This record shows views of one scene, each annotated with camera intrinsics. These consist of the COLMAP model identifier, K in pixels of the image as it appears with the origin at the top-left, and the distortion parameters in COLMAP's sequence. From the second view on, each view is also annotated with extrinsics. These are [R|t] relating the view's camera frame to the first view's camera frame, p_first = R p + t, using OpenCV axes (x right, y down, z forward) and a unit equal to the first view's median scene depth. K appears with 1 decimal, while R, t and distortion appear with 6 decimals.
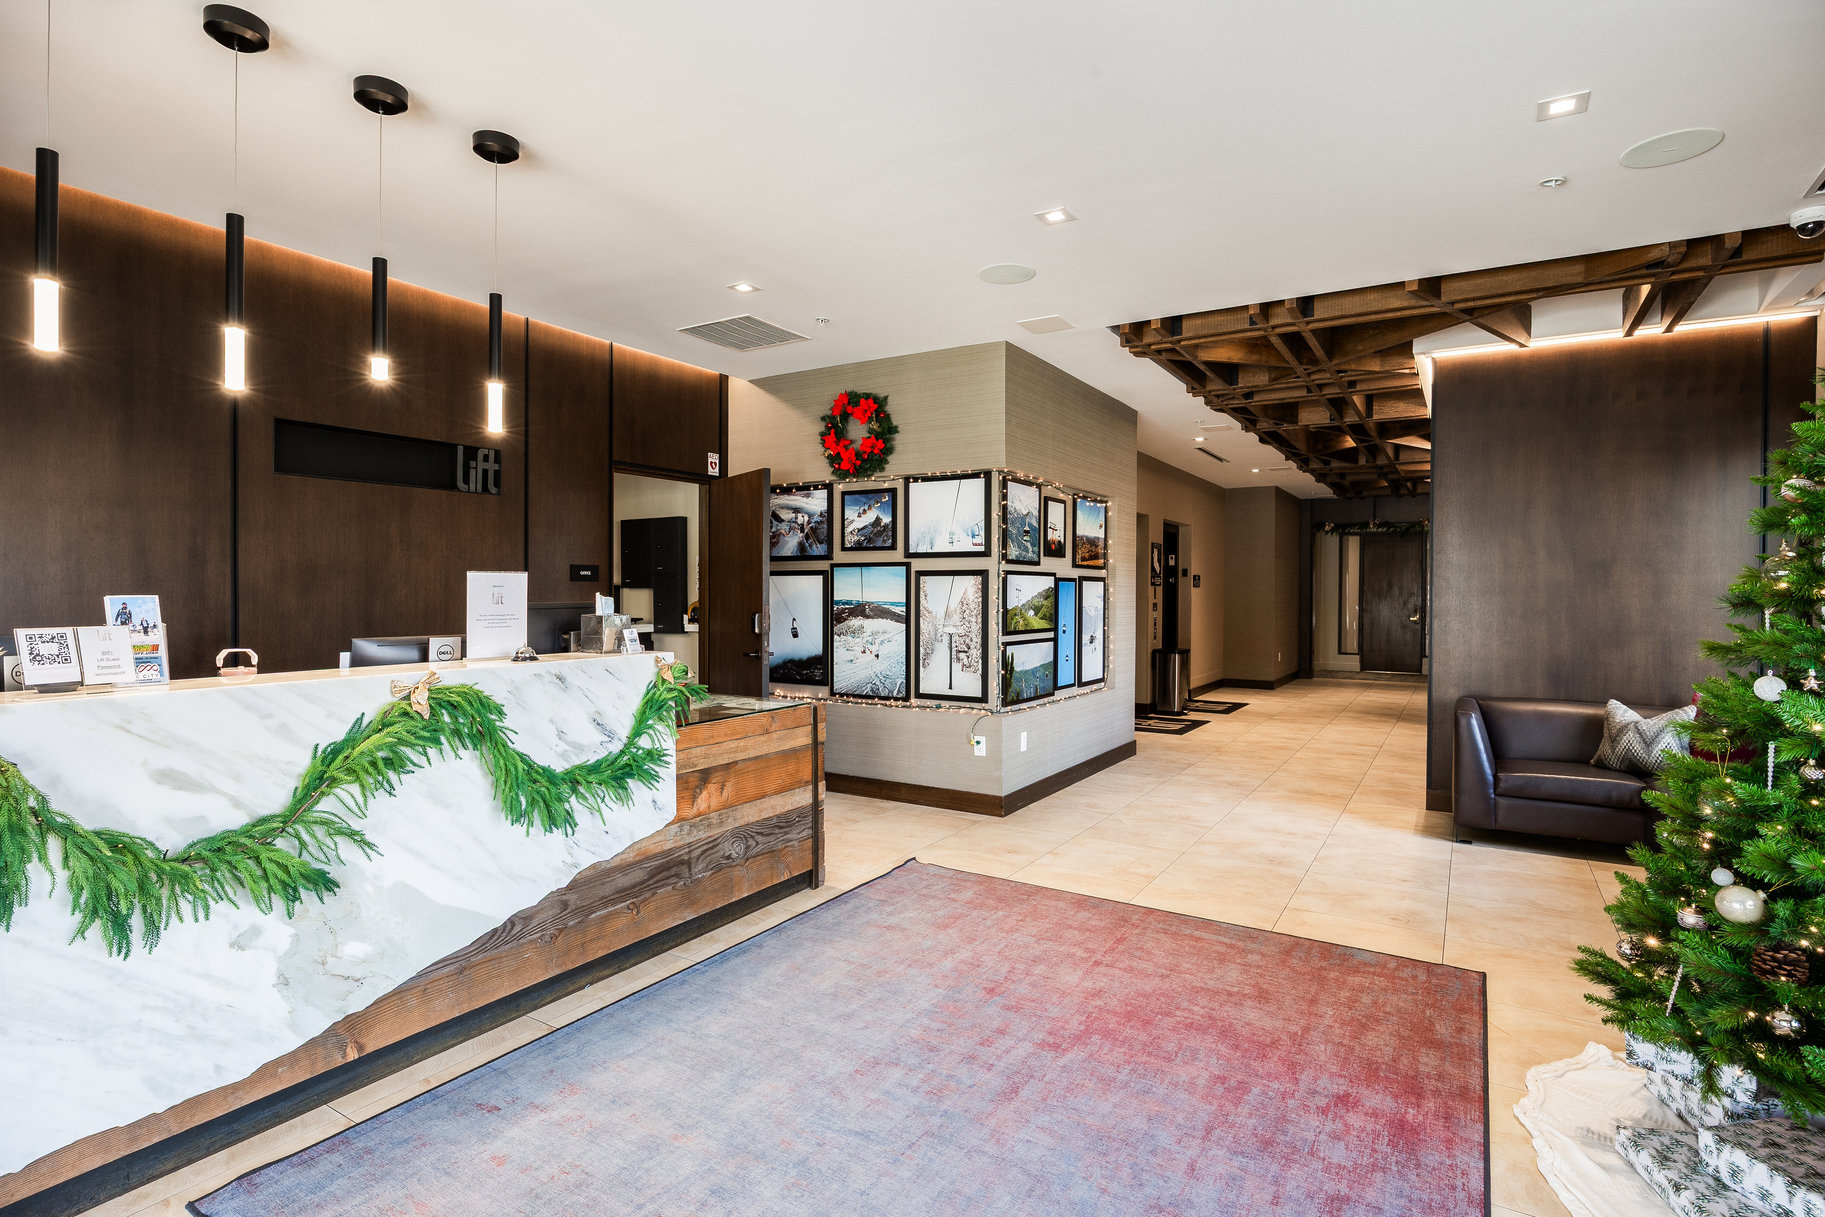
lens RADIAL K [[930.5, 0, 910.5], [0, 930.5, 608.7], [0, 0, 1]] dist [0.001771, 0.000049]
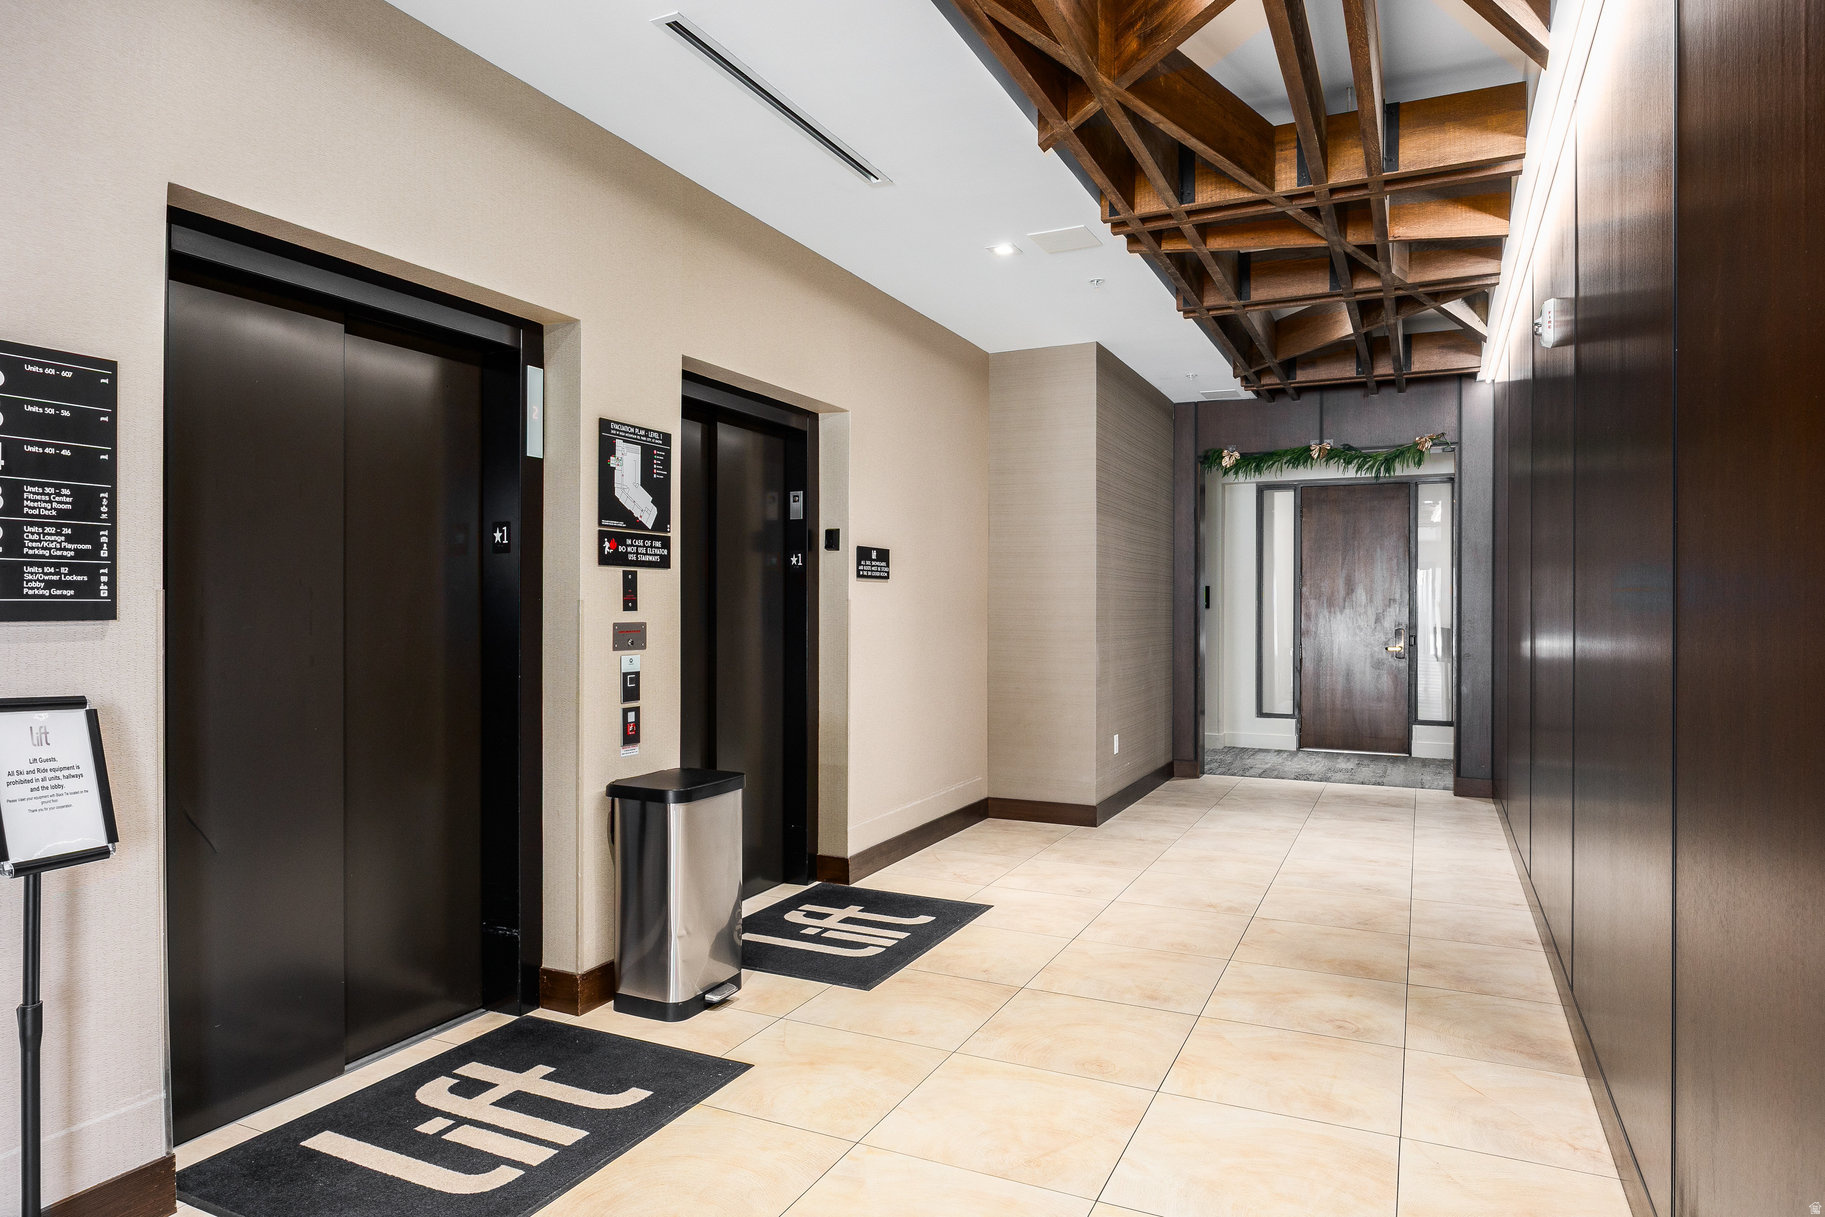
lens RADIAL K [[1091.0, 0, 912.0], [0, 1091.0, 605.5], [0, 0, 1]] dist [-0.002668, -0.000305]
pose [[0.994400, 0.000423, 0.105685, 0.212502], [0.001202, 0.999882, -0.015319, -0.004403], [-0.105679, 0.015361, 0.994282, 0.431279]]
